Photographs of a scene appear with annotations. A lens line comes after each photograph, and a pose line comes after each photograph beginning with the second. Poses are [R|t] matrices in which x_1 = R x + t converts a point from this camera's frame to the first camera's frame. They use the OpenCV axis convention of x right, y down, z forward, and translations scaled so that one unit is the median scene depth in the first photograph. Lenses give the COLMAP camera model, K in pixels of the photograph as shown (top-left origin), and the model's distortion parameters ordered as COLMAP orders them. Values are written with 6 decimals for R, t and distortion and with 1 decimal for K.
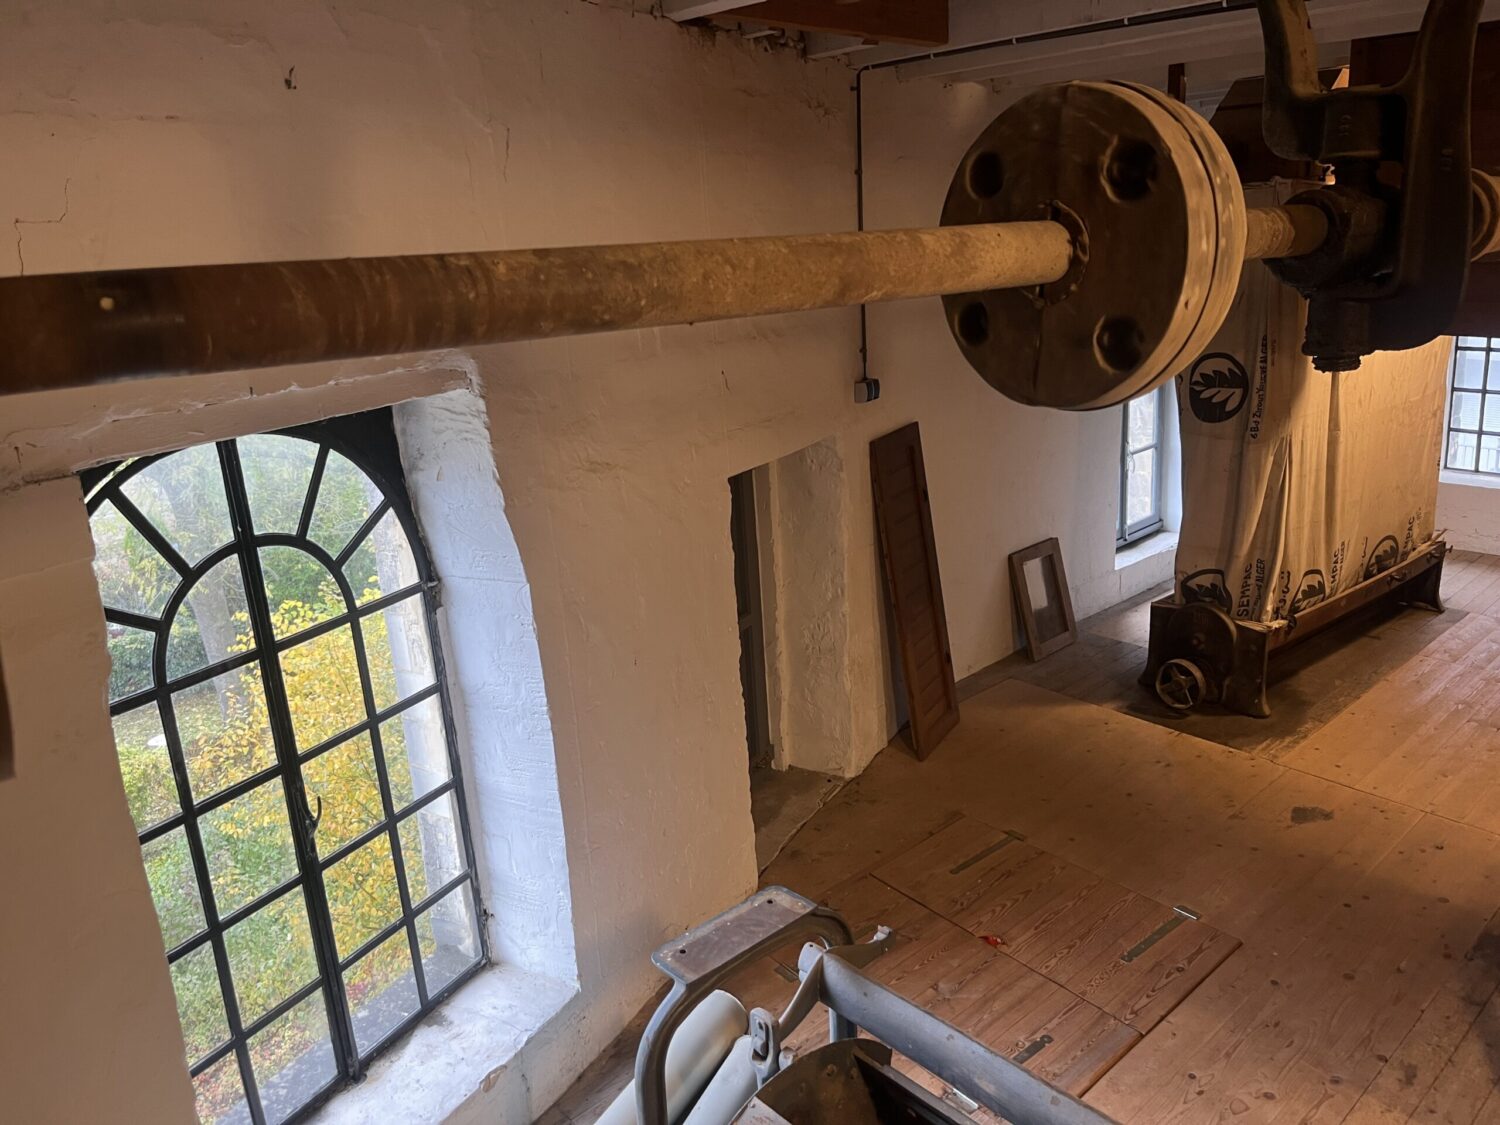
lens RADIAL K [[1148.1, 0, 750.0], [0, 1148.1, 562.5], [0, 0, 1]] dist [0.007543, -0.005431]
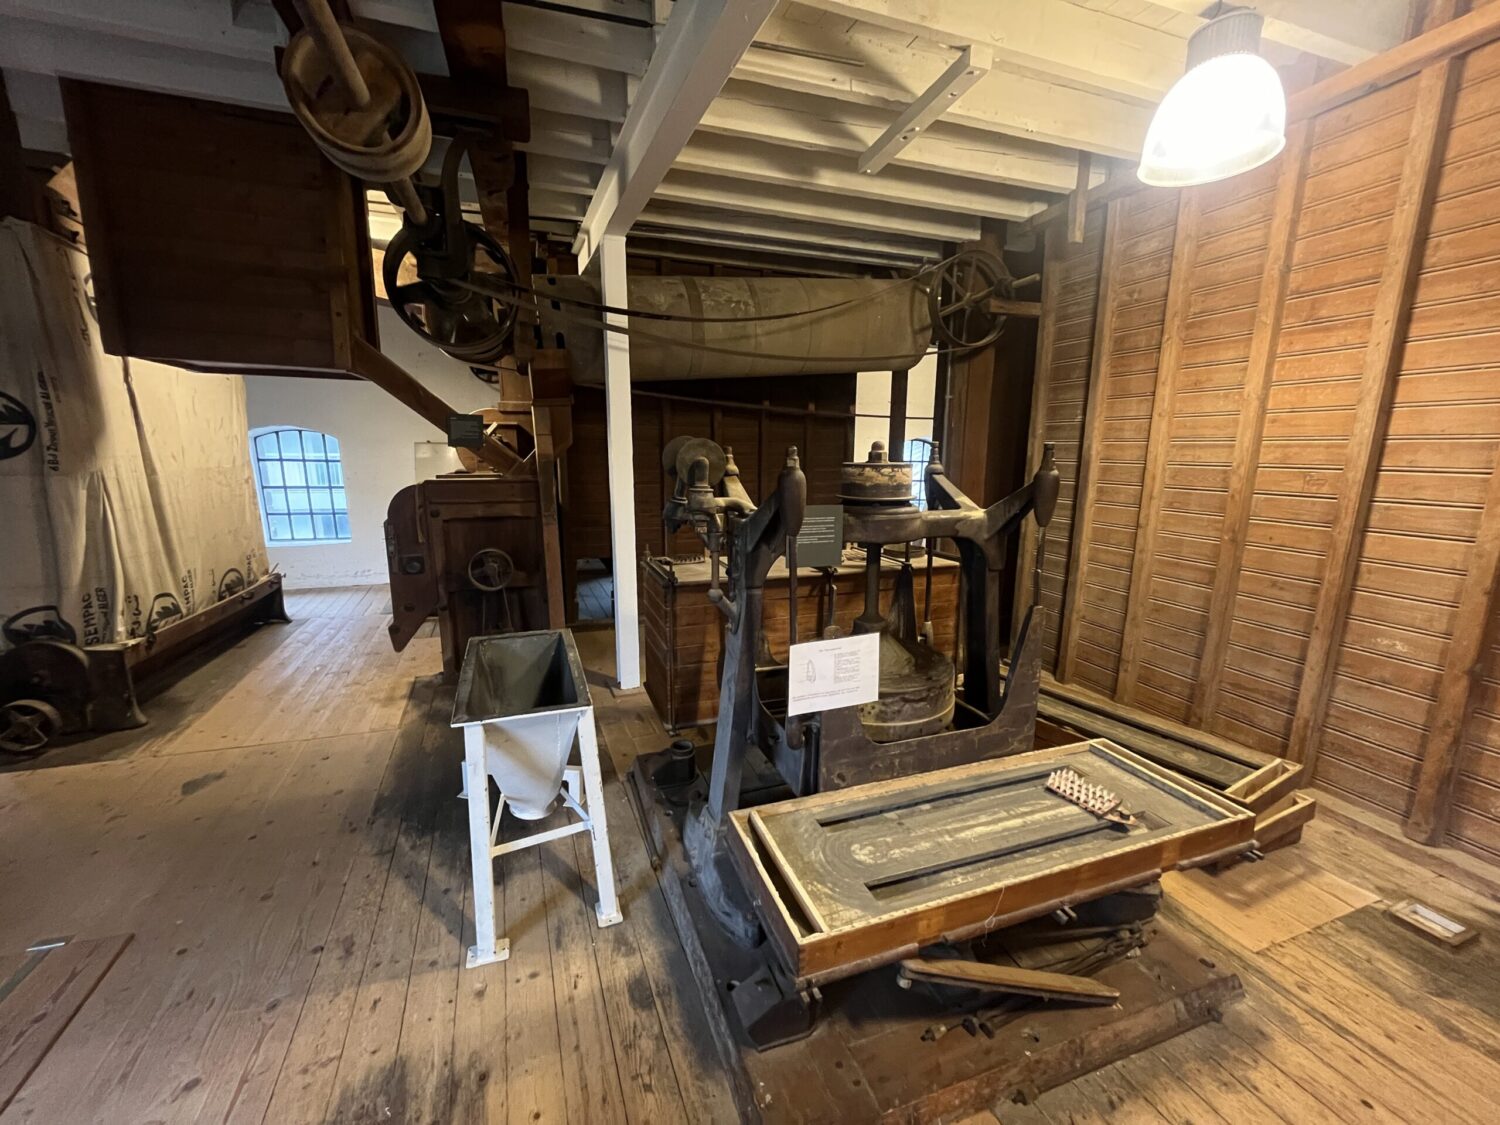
lens RADIAL K [[637.4, 0, 750.0], [0, 637.4, 562.5], [0, 0, 1]] dist [-0.000862, 0.000042]
pose [[0.374116, -0.124812, 0.918945, 0.124055], [0.234226, 0.971493, 0.036592, 0.094824], [-0.897316, 0.201551, 0.392686, 0.207307]]
